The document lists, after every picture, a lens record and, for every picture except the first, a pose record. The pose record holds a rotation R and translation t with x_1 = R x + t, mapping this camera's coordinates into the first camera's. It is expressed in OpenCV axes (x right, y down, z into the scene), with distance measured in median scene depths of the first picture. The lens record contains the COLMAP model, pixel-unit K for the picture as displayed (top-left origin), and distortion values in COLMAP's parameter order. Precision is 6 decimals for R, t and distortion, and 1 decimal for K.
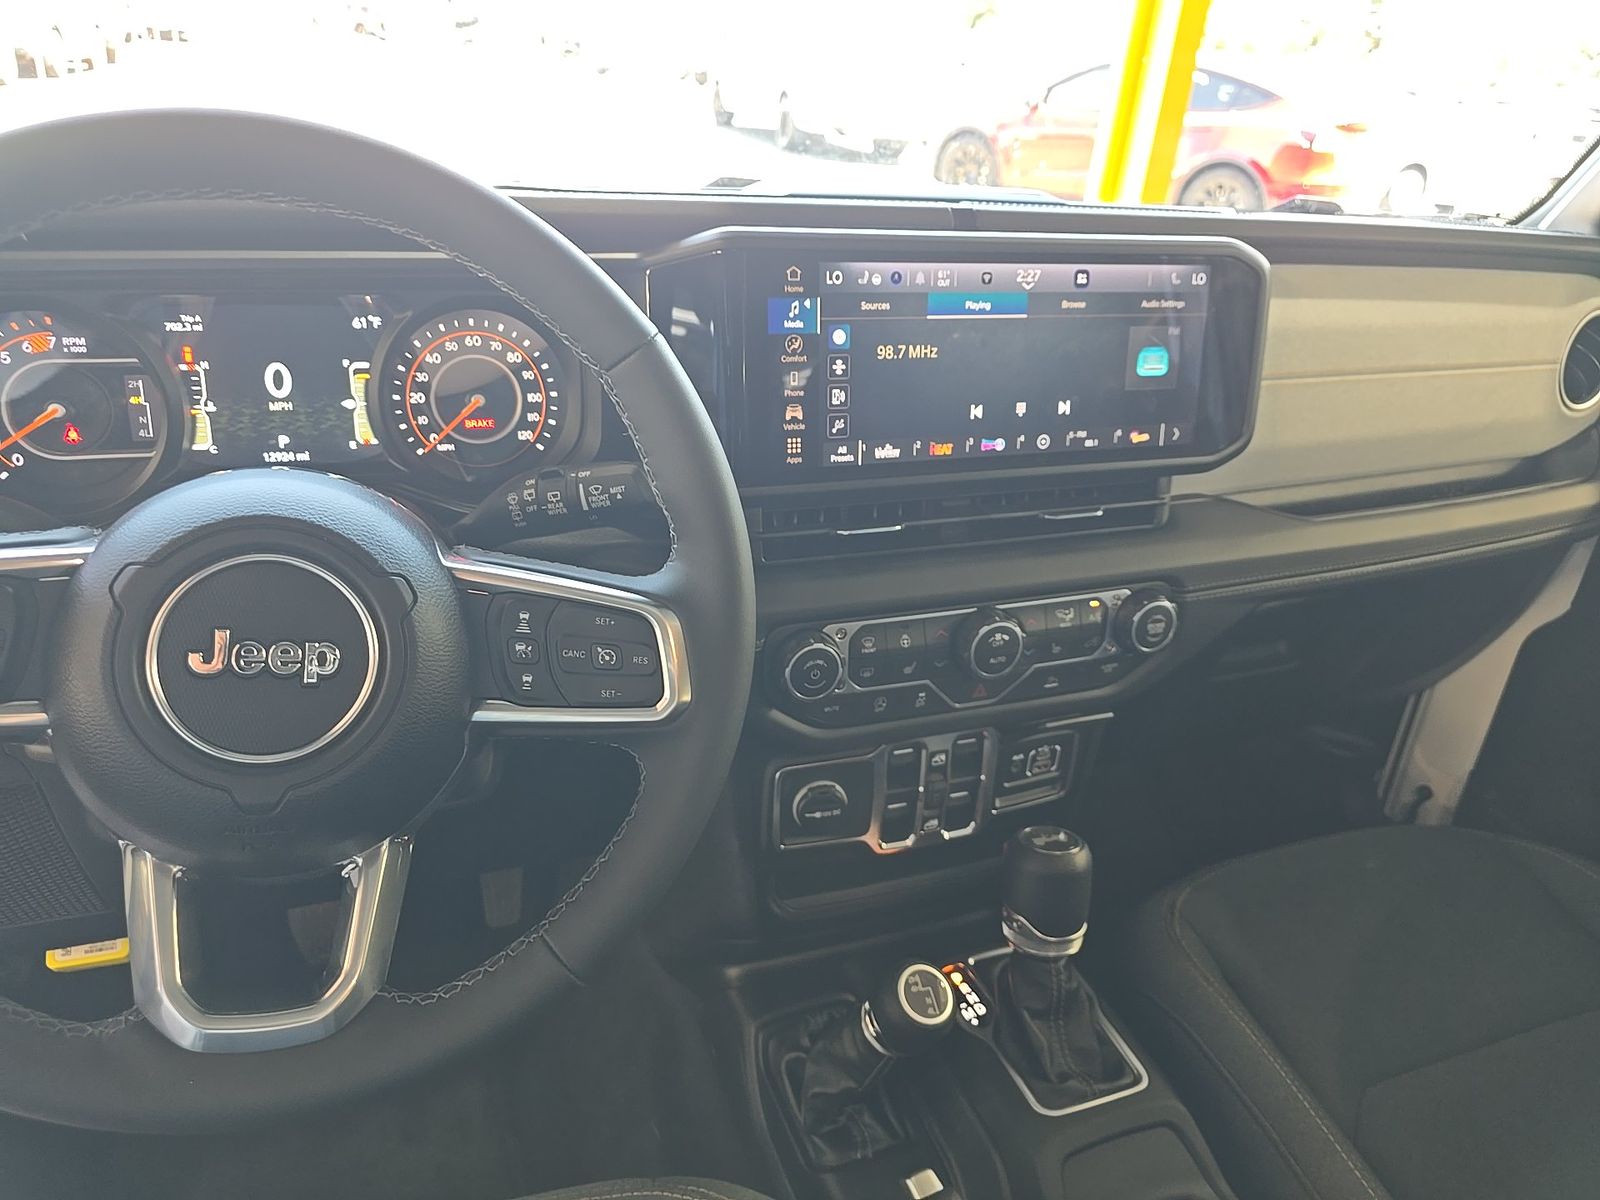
lens RADIAL K [[1070.3, 0, 764.8], [0, 1070.3, 602.0], [0, 0, 1]] dist [0.063201, -0.064139]
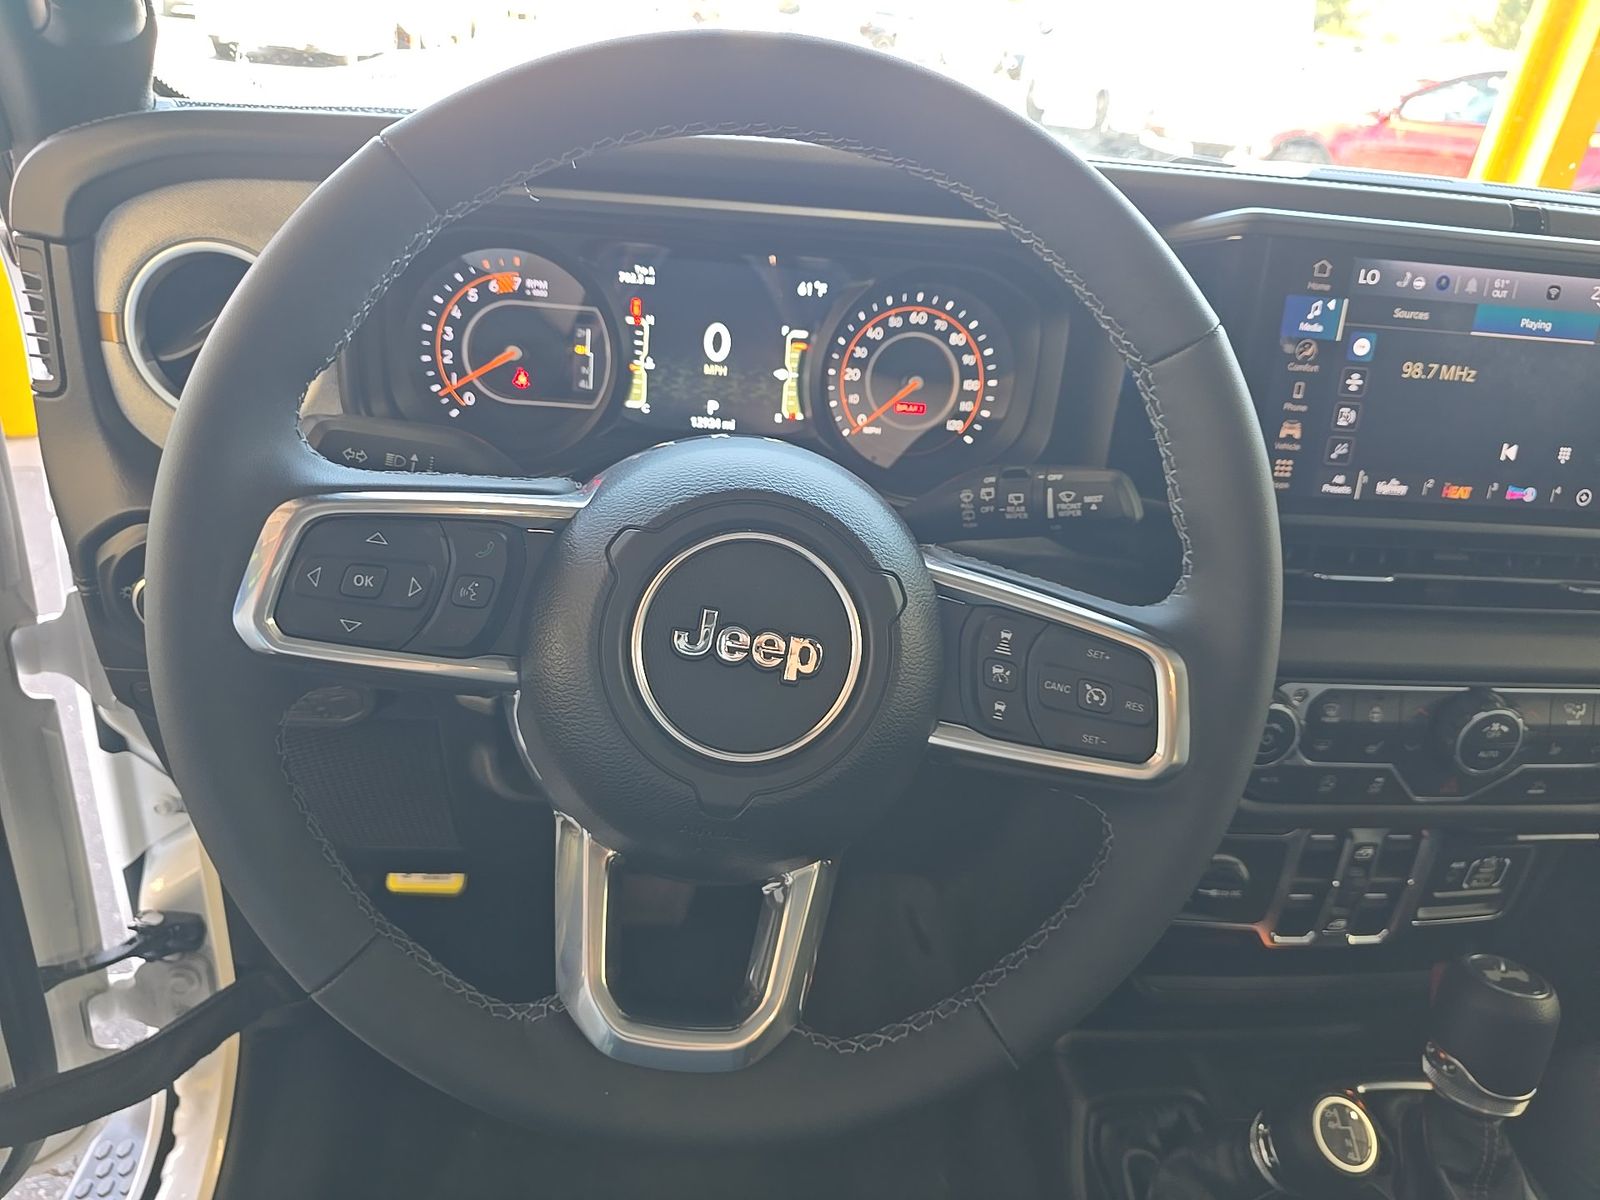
lens RADIAL K [[1080.4, 0, 800.0], [0, 1080.4, 600.0], [0, 0, 1]] dist [0.055768, -0.048271]
pose [[0.972085, 0.136072, -0.191140, -0.163965], [-0.135800, 0.990629, 0.014586, -0.003936], [0.191334, 0.011778, 0.981454, 0.078478]]
